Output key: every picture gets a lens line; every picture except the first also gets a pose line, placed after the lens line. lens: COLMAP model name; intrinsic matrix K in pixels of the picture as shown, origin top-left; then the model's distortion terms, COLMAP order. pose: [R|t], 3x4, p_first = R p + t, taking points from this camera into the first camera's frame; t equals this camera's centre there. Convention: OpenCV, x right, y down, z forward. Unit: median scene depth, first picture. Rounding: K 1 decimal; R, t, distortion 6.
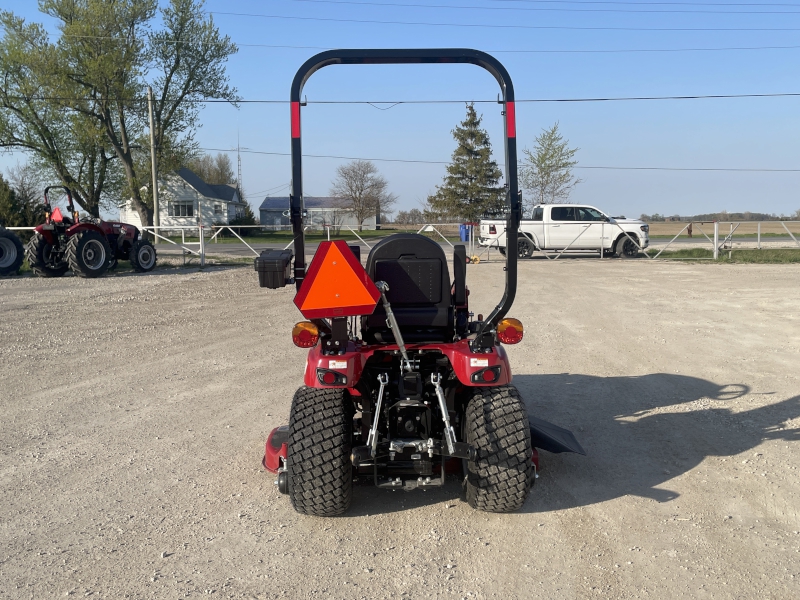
lens RADIAL K [[766.3, 0, 391.2], [0, 766.3, 285.4], [0, 0, 1]] dist [0.096342, -0.130065]
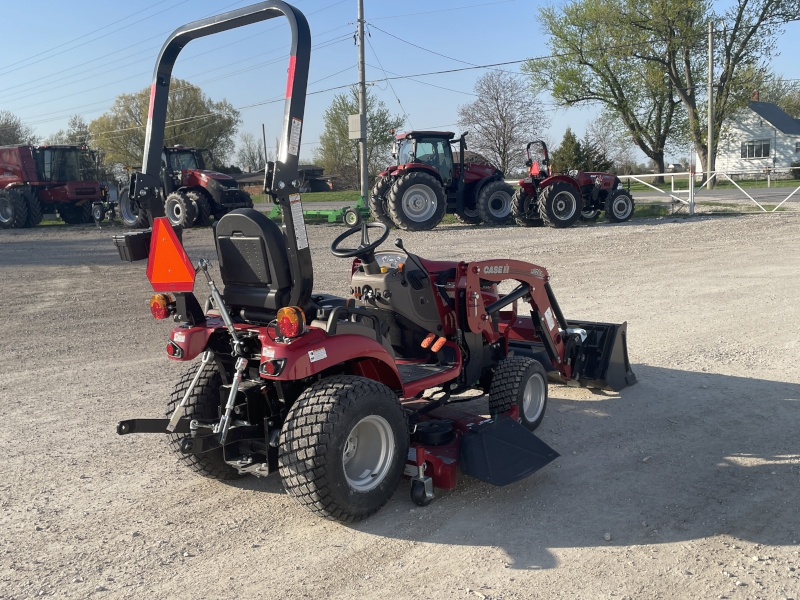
lens RADIAL K [[766.3, 0, 391.2], [0, 766.3, 285.4], [0, 0, 1]] dist [0.096342, -0.130065]
pose [[0.737750, 0.063667, -0.672065, 0.801693], [-0.015820, 0.996900, 0.077074, -0.049179], [0.674889, -0.046230, 0.736470, 0.418240]]
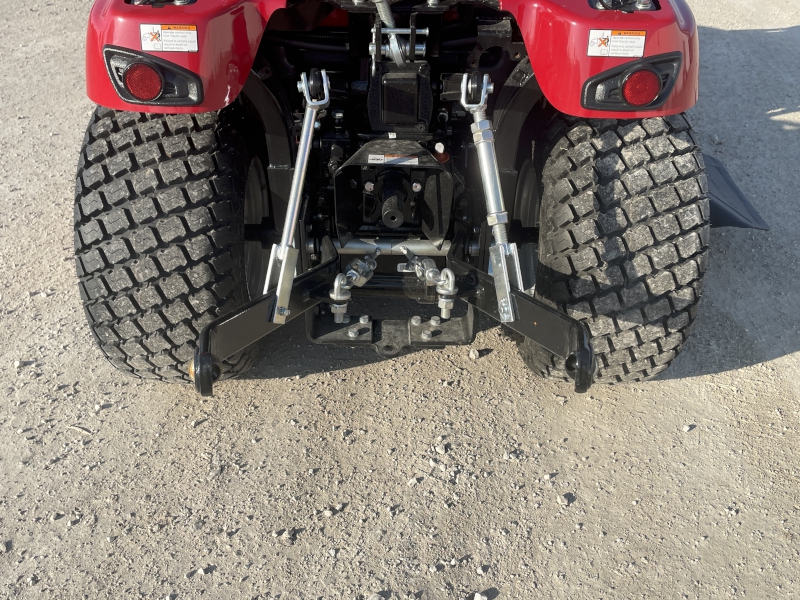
lens RADIAL K [[766.3, 0, 391.2], [0, 766.3, 285.4], [0, 0, 1]] dist [0.096342, -0.130065]
pose [[0.999579, 0.028937, -0.002059, 0.024627], [-0.024853, 0.890788, 0.453740, 0.044827], [0.014964, -0.453498, 0.891132, 0.646763]]
